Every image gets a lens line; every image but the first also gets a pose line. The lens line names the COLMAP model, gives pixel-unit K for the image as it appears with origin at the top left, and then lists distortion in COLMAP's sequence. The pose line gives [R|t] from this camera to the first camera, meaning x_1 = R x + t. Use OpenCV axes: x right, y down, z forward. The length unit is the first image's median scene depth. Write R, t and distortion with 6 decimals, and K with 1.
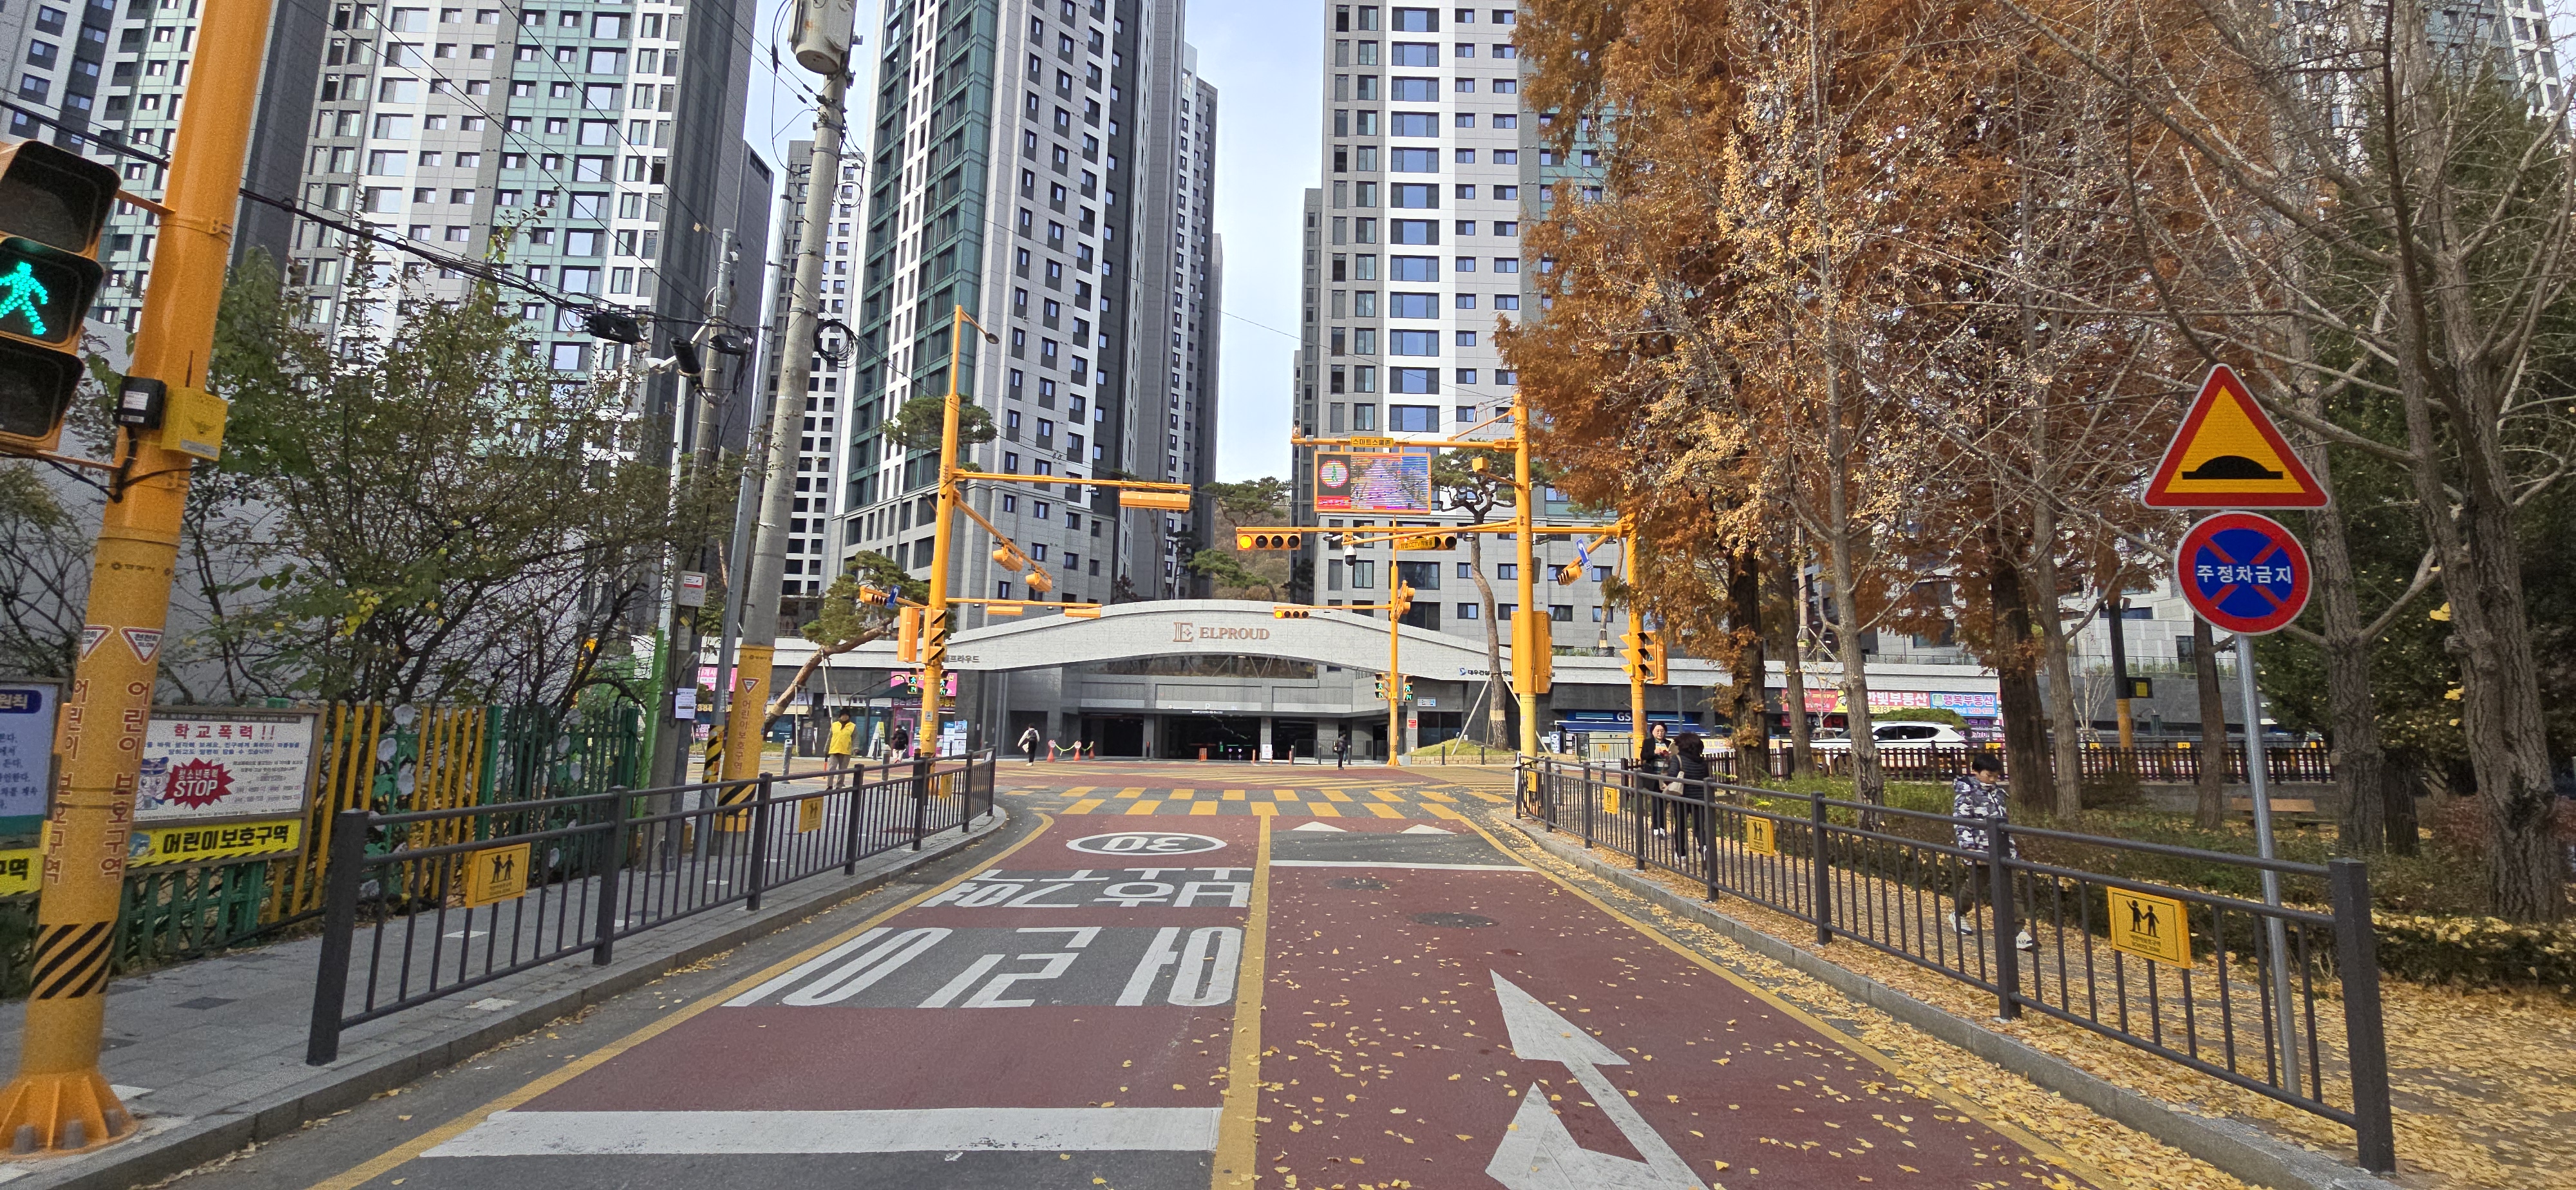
lens RADIAL K [[966.2, 0, 1288.0], [0, 966.2, 595.0], [0, 0, 1]] dist [0.000625, 0.000023]
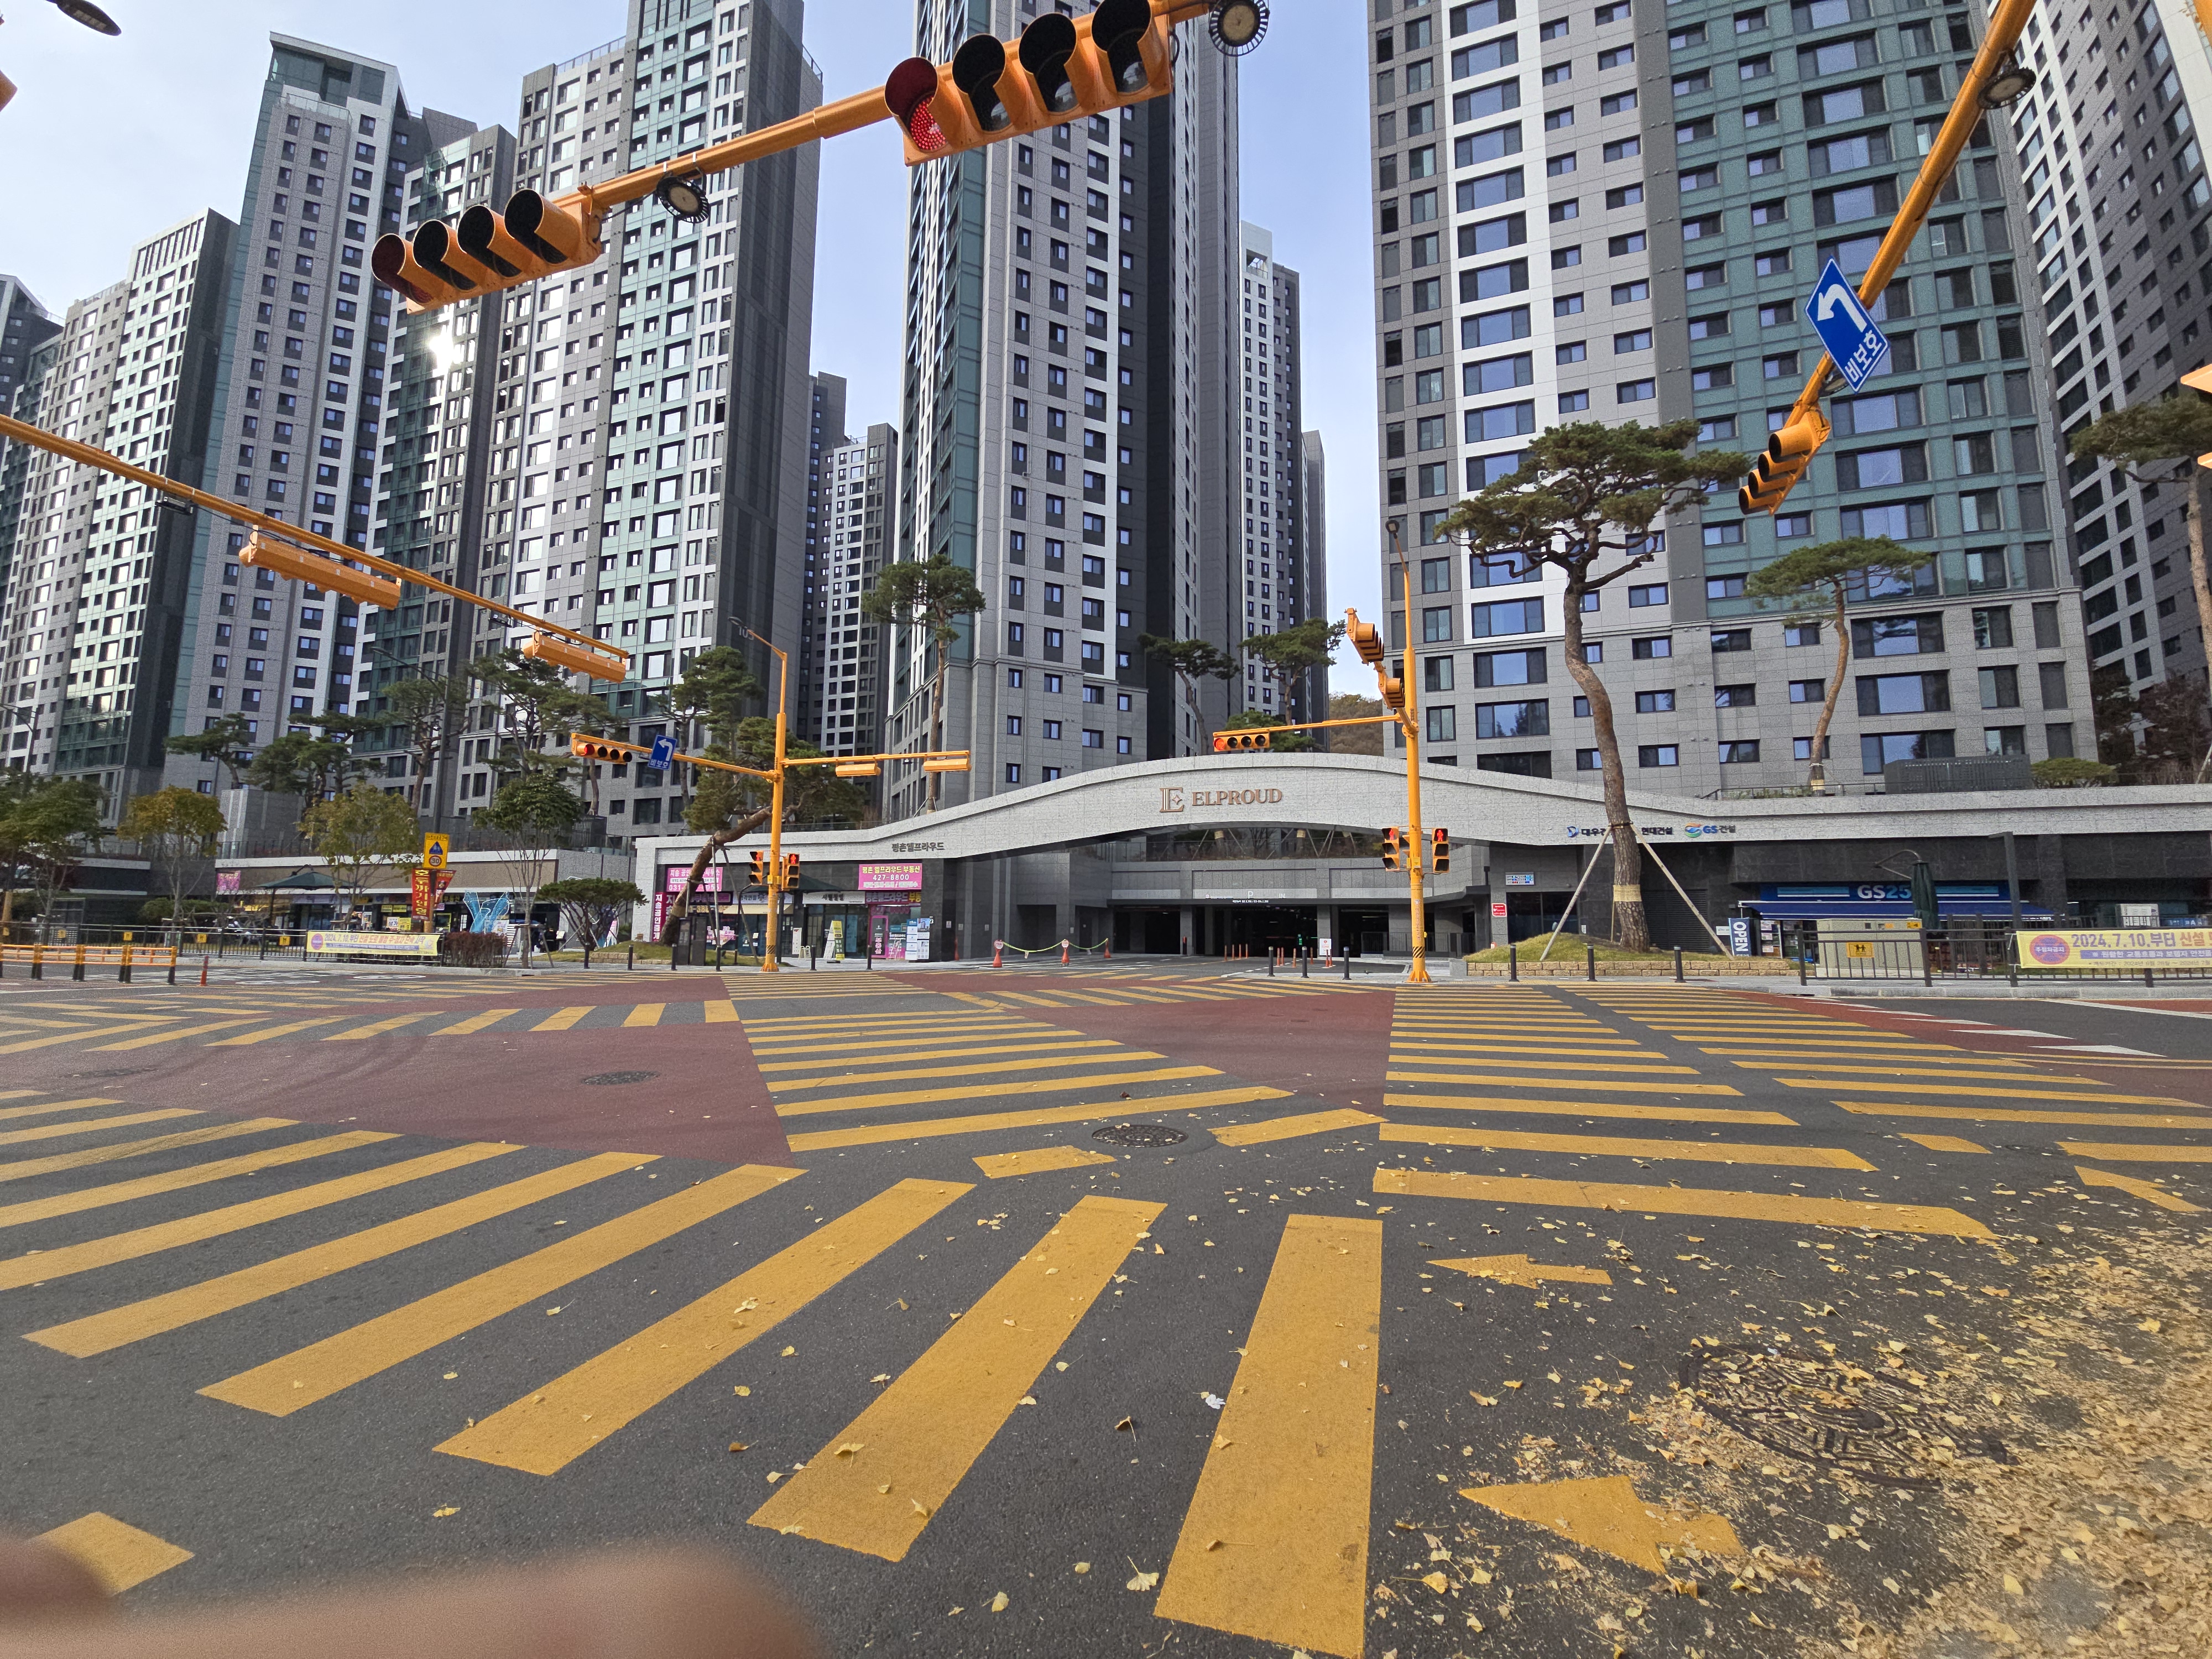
lens RADIAL K [[874.9, 0, 1106.0], [0, 874.9, 829.5], [0, 0, 1]] dist [-0.000915, 0.000055]
pose [[0.937585, -0.051649, -0.343900, 0.063685], [0.063118, 0.997758, 0.022230, 0.032416], [0.341981, -0.042549, 0.938743, 0.234449]]
